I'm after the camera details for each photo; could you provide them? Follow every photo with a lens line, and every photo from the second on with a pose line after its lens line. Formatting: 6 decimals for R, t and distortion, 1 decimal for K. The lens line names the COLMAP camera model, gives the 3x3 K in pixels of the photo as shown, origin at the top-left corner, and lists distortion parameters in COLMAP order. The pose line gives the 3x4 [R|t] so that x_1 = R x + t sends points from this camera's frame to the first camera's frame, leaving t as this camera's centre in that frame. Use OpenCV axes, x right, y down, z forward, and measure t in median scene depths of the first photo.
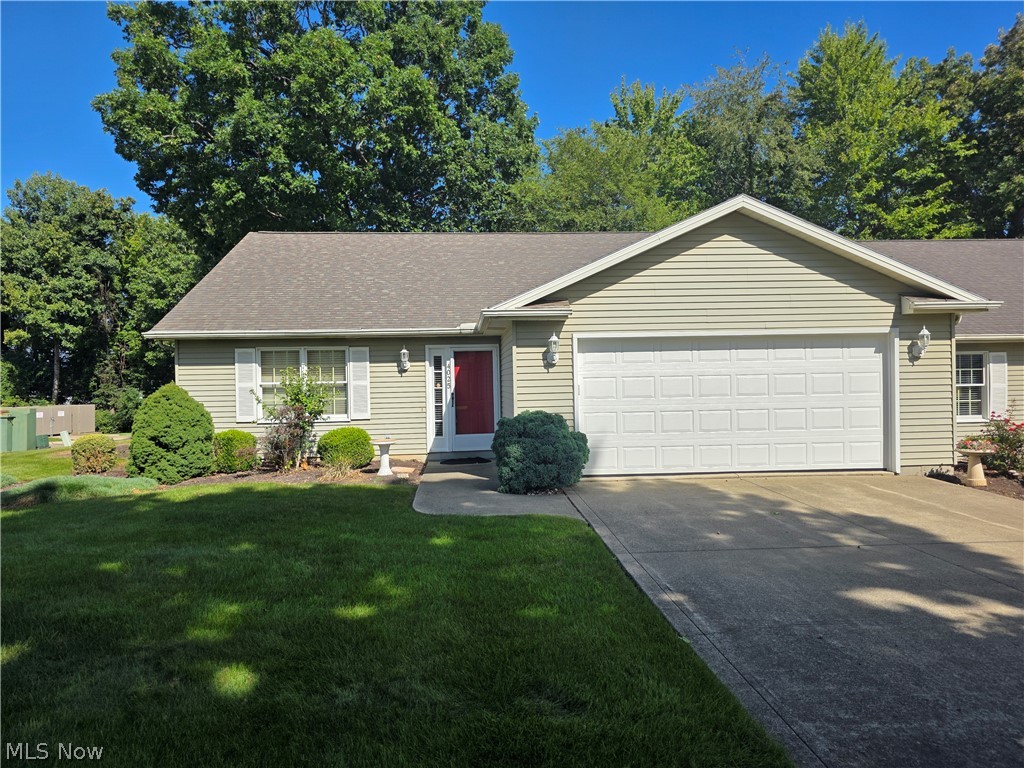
lens RADIAL K [[689.2, 0, 512.0], [0, 689.2, 384.0], [0, 0, 1]] dist [0.090661, -0.103849]
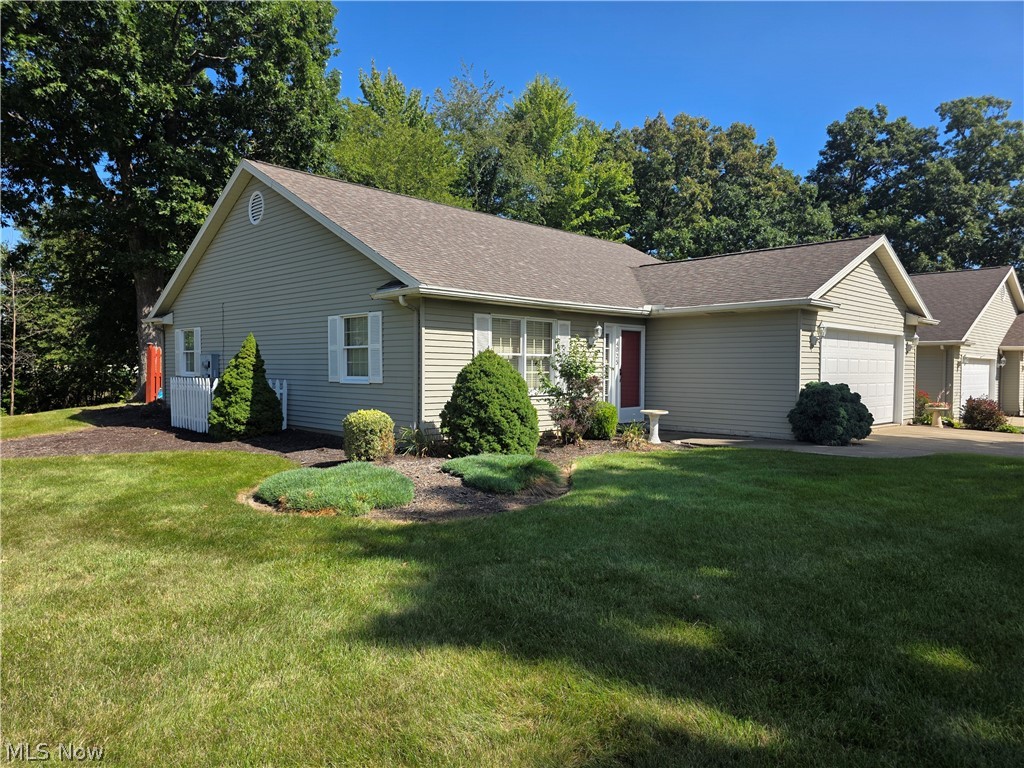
lens RADIAL K [[689.2, 0, 512.0], [0, 689.2, 384.0], [0, 0, 1]] dist [0.090661, -0.103849]
pose [[0.727917, 0.004771, 0.685648, -0.942562], [-0.015148, 0.999844, 0.009124, 0.028420], [-0.685498, -0.017027, 0.727876, 0.340303]]
